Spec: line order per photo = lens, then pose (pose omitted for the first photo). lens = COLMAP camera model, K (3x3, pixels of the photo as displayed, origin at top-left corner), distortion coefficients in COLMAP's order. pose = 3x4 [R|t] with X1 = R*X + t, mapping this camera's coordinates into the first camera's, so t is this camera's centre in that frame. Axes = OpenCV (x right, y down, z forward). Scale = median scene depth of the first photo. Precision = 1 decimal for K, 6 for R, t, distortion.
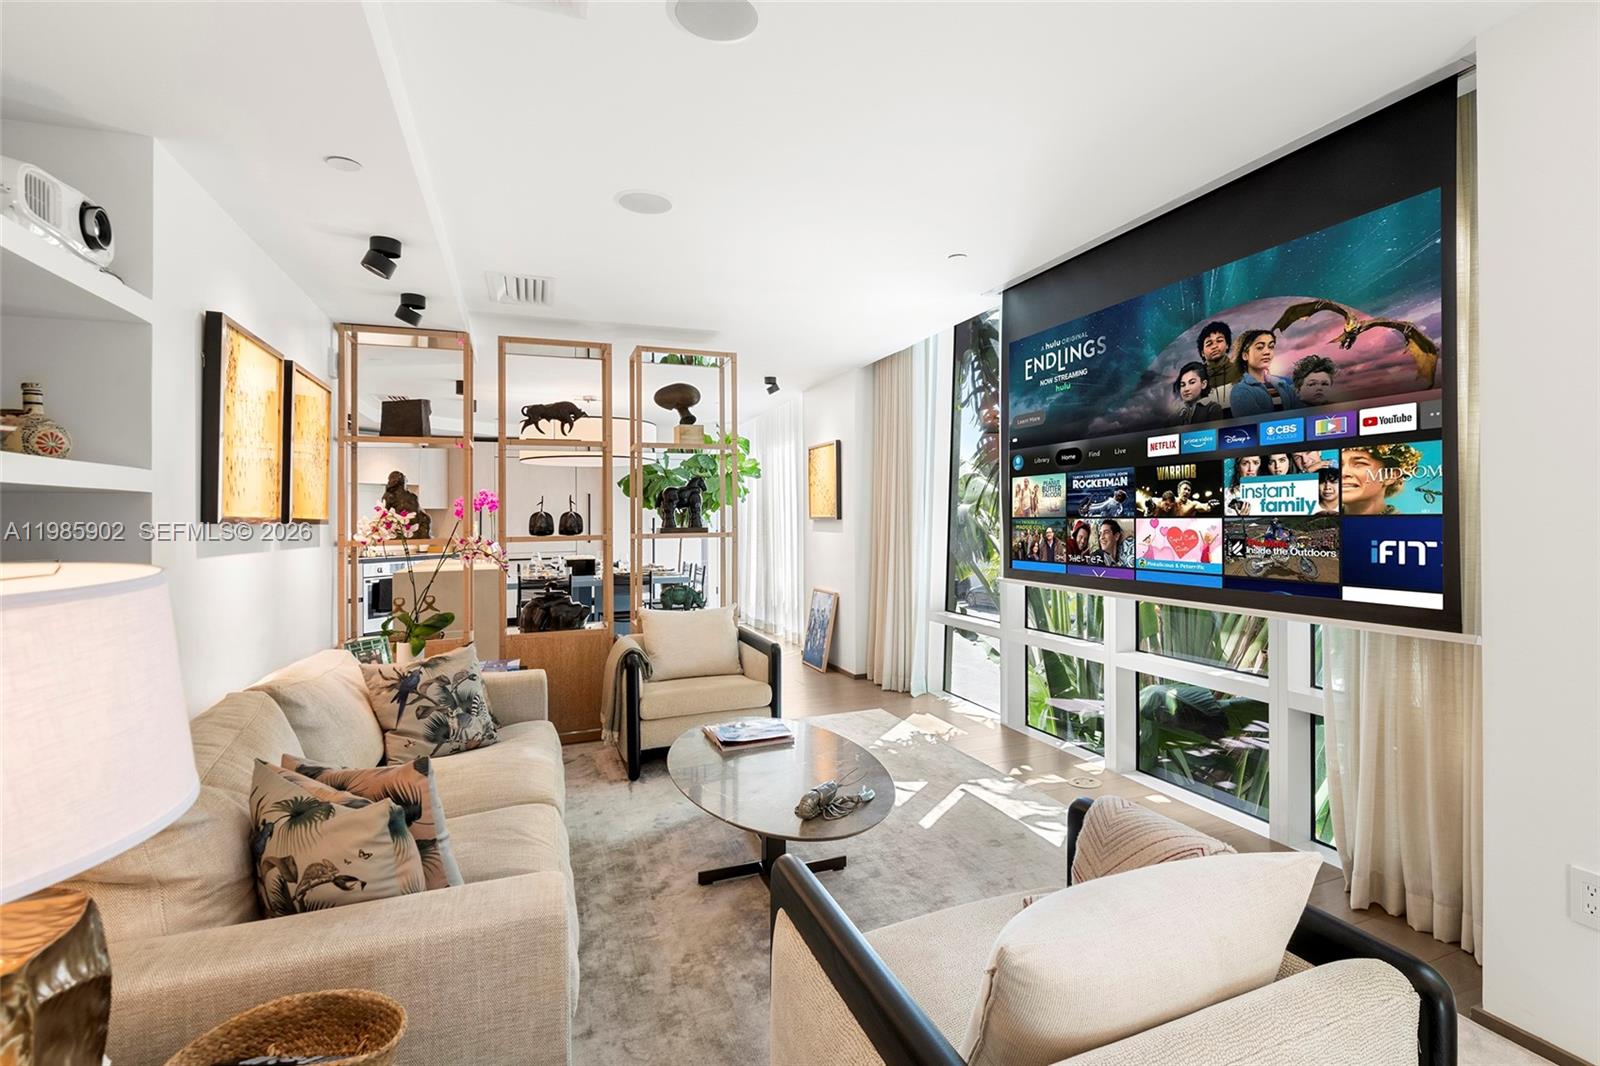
lens RADIAL K [[708.4, 0, 804.6], [0, 708.4, 543.5], [0, 0, 1]] dist [0.000964, 0.000145]
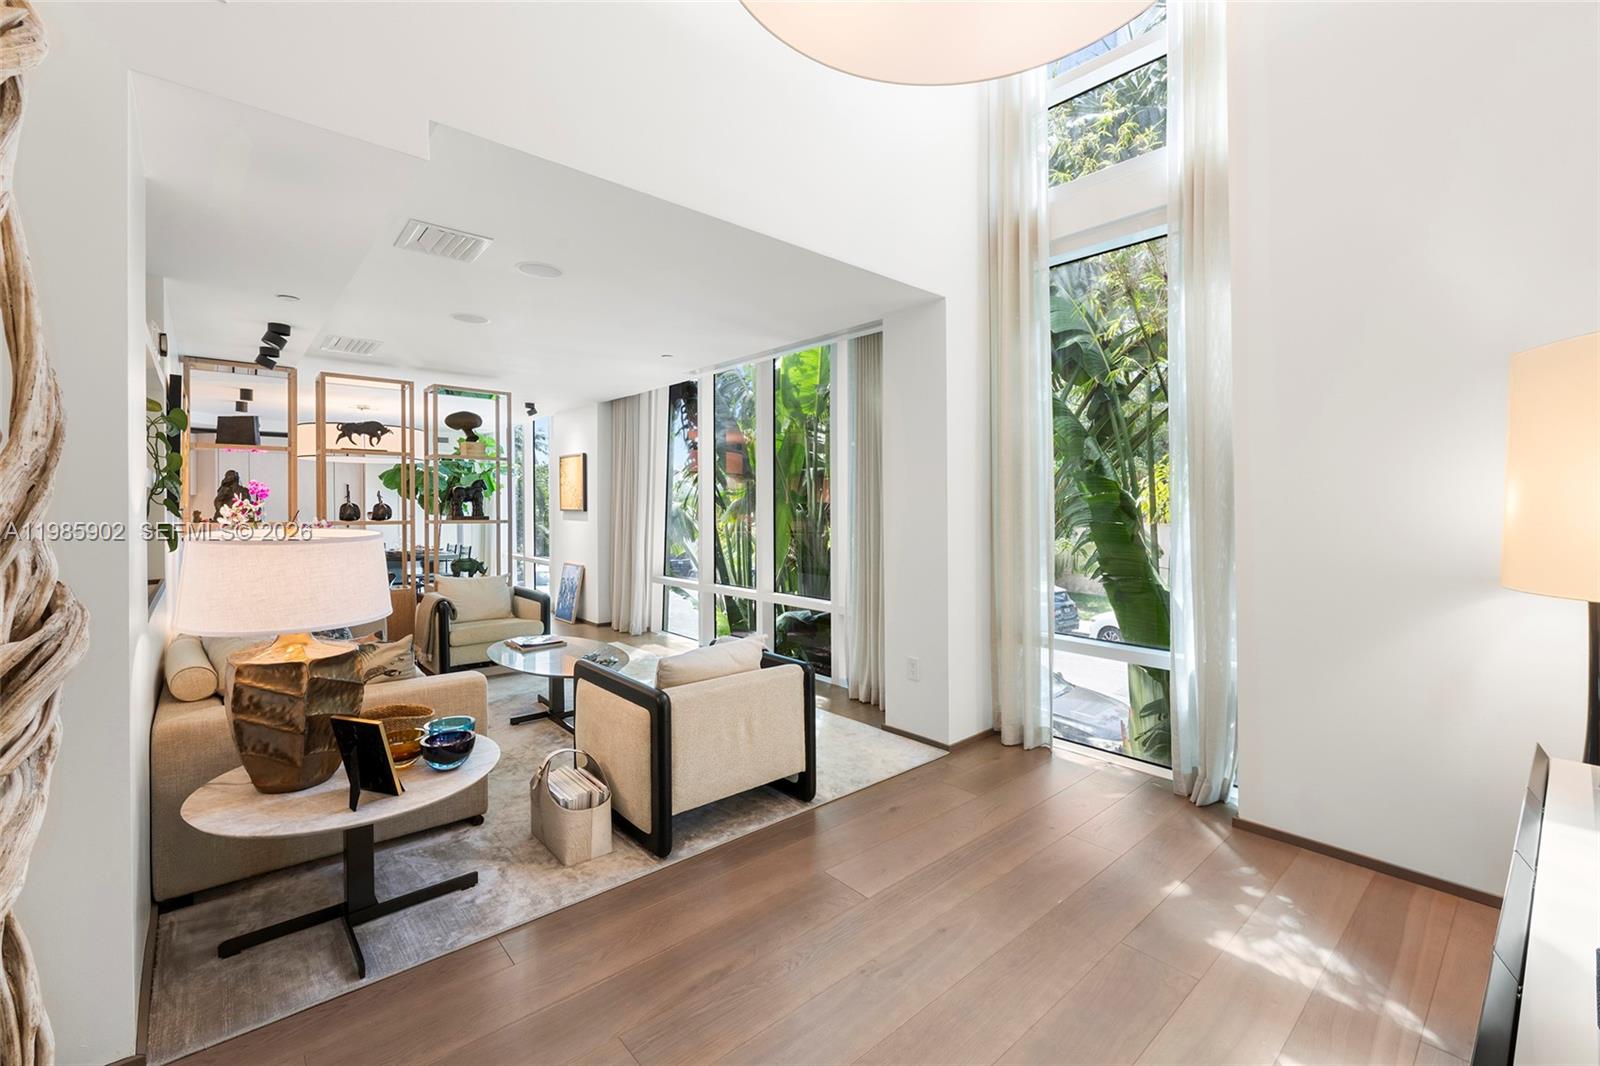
lens RADIAL K [[611.0, 0, 815.5], [0, 611.0, 537.9], [0, 0, 1]] dist [0.002502, 0.000111]
pose [[0.909733, -0.001330, 0.415191, -0.046054], [-0.003179, 0.999943, 0.010168, 0.005282], [-0.415181, -0.010570, 0.909677, -0.324923]]
